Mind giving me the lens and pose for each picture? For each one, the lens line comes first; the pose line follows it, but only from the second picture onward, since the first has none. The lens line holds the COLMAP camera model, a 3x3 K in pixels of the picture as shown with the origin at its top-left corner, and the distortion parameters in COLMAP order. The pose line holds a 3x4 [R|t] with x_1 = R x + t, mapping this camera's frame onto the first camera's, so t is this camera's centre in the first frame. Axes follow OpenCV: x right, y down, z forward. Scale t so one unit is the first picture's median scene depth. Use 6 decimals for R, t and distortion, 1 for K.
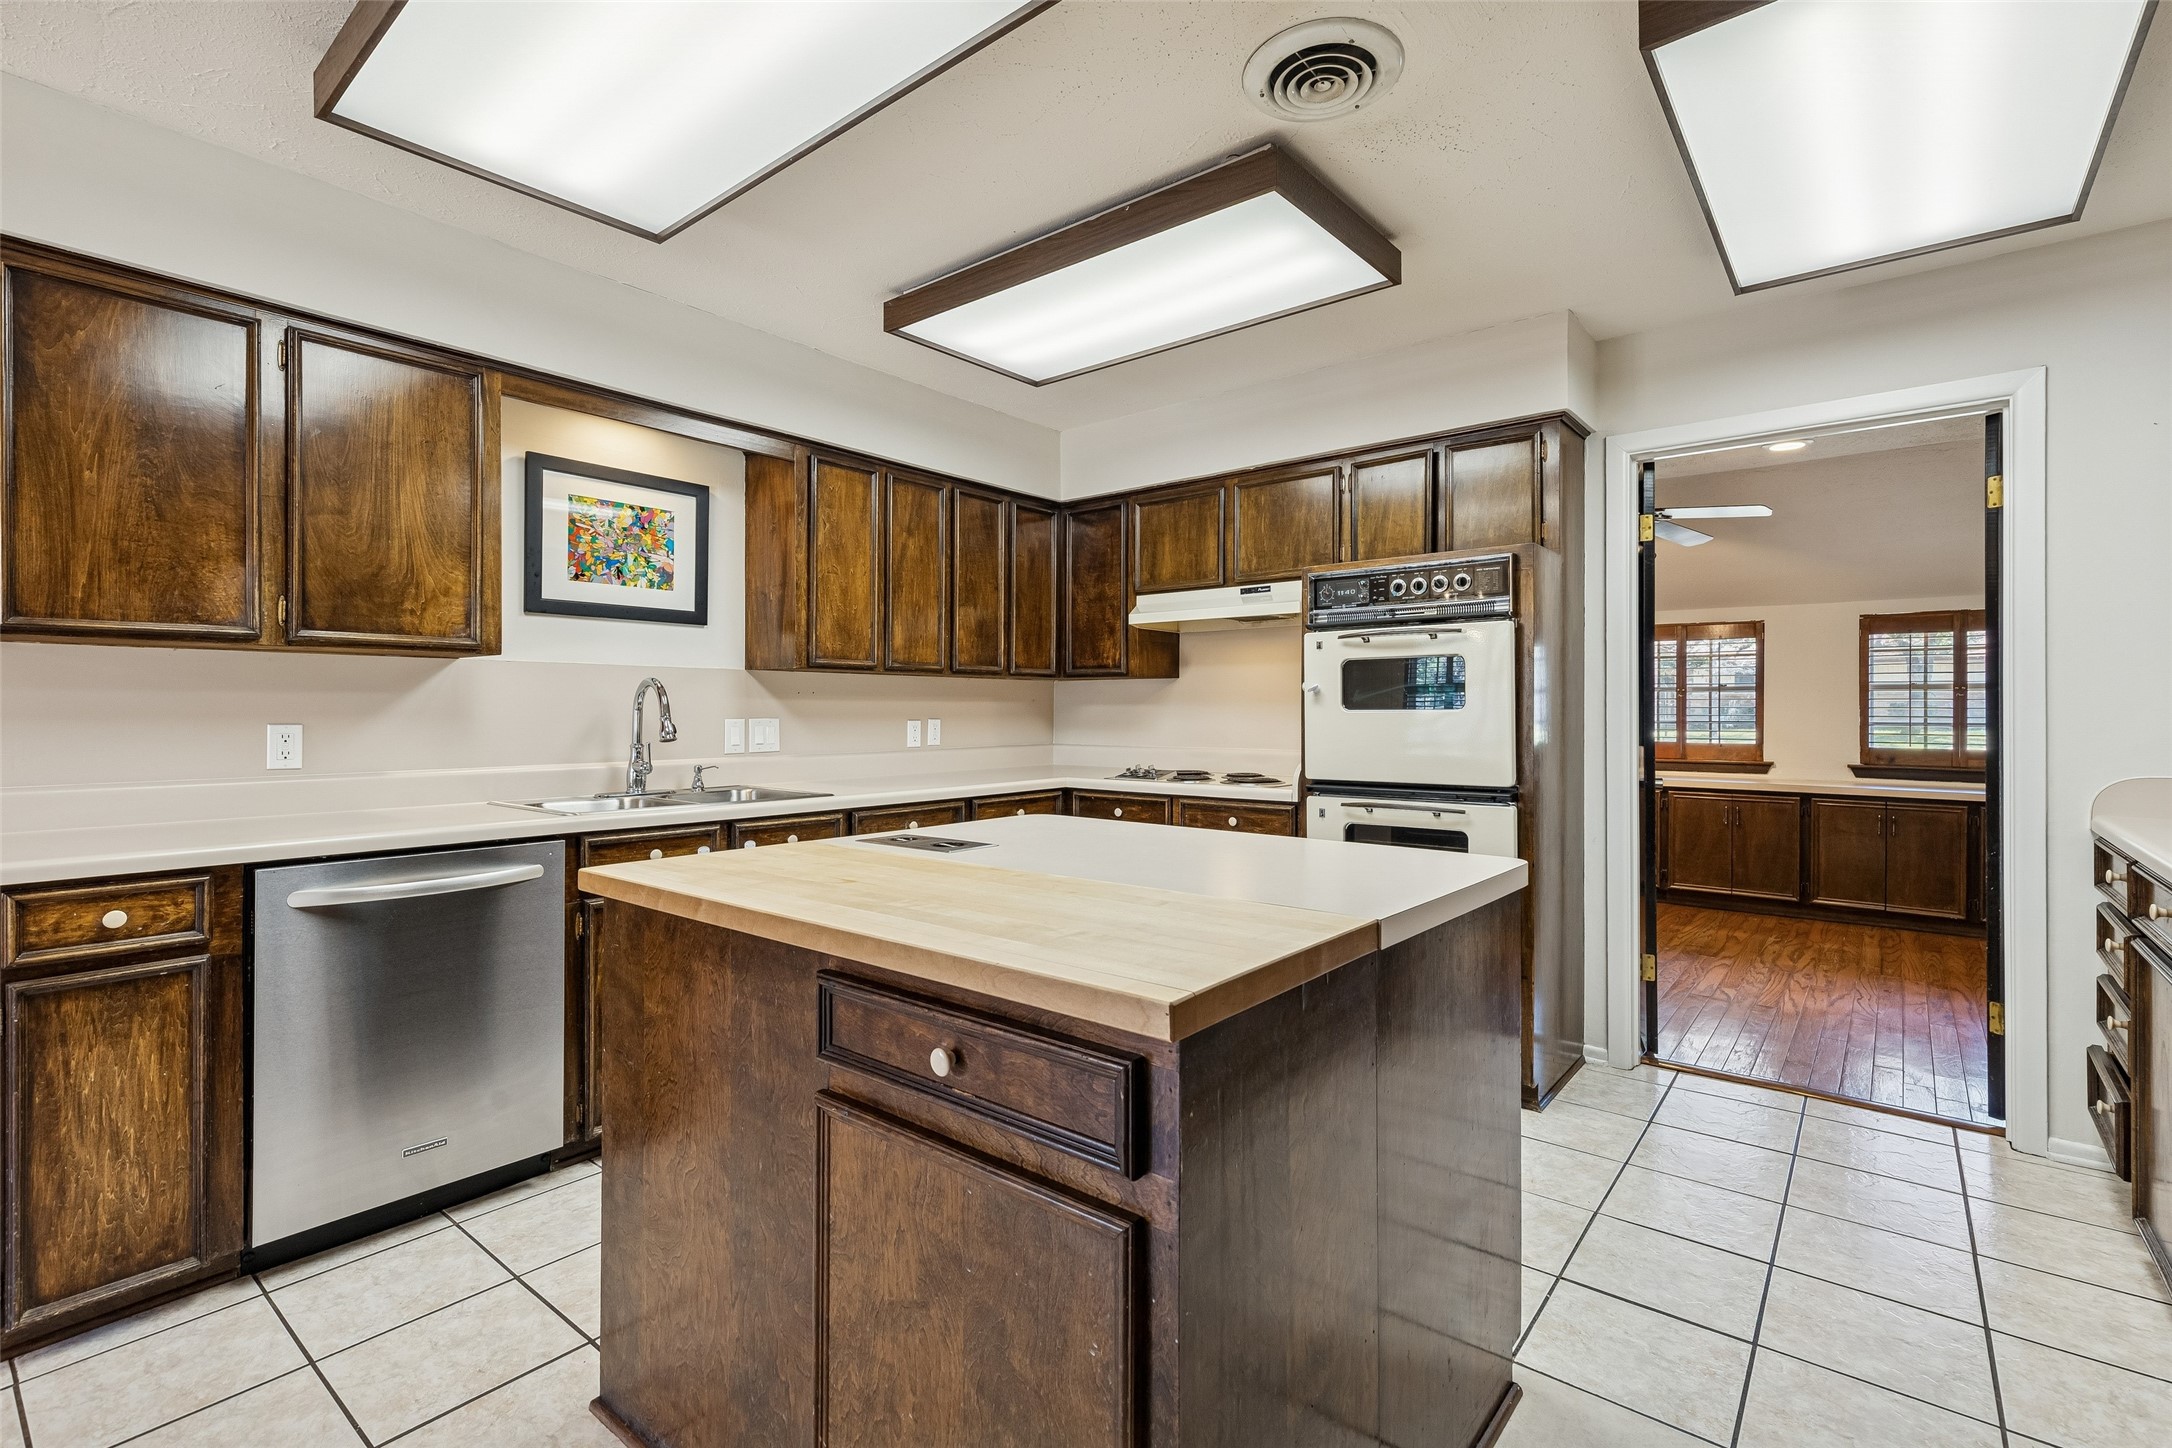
lens RADIAL K [[983.2, 0, 1084.5], [0, 983.2, 708.3], [0, 0, 1]] dist [0.001565, 0.000116]
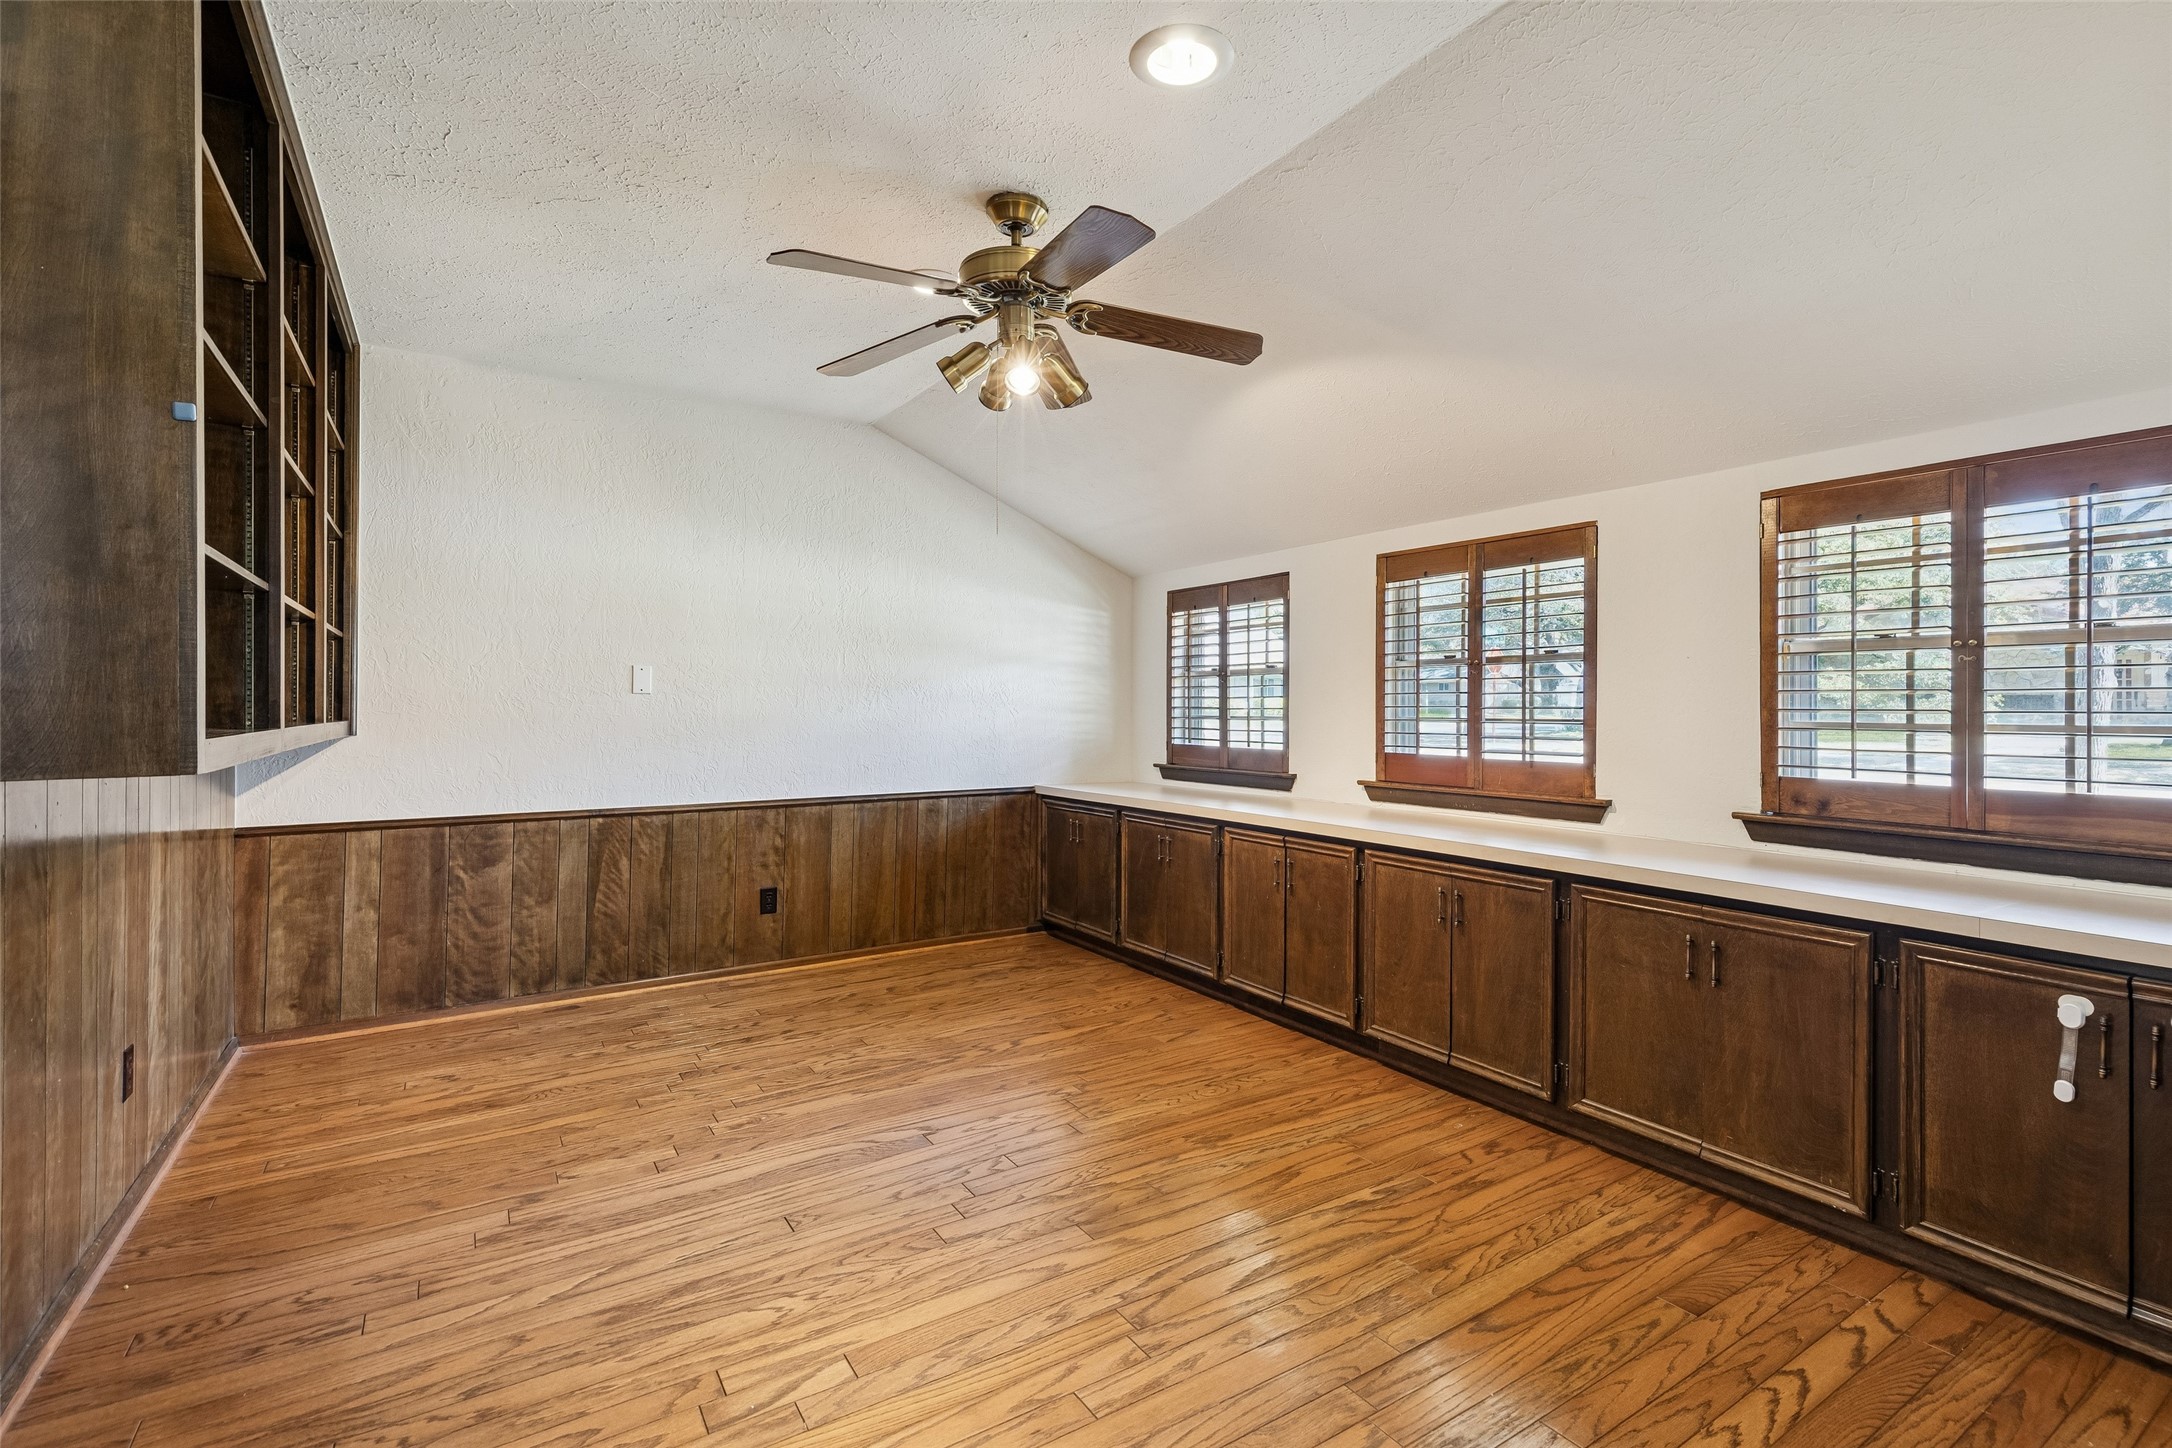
lens RADIAL K [[983.2, 0, 1084.5], [0, 983.2, 708.3], [0, 0, 1]] dist [0.001565, 0.000116]
pose [[0.949266, 0.003546, -0.314454, 0.644182], [-0.004398, 0.999988, -0.002002, 0.010421], [0.314443, 0.003283, 0.949271, 0.470194]]
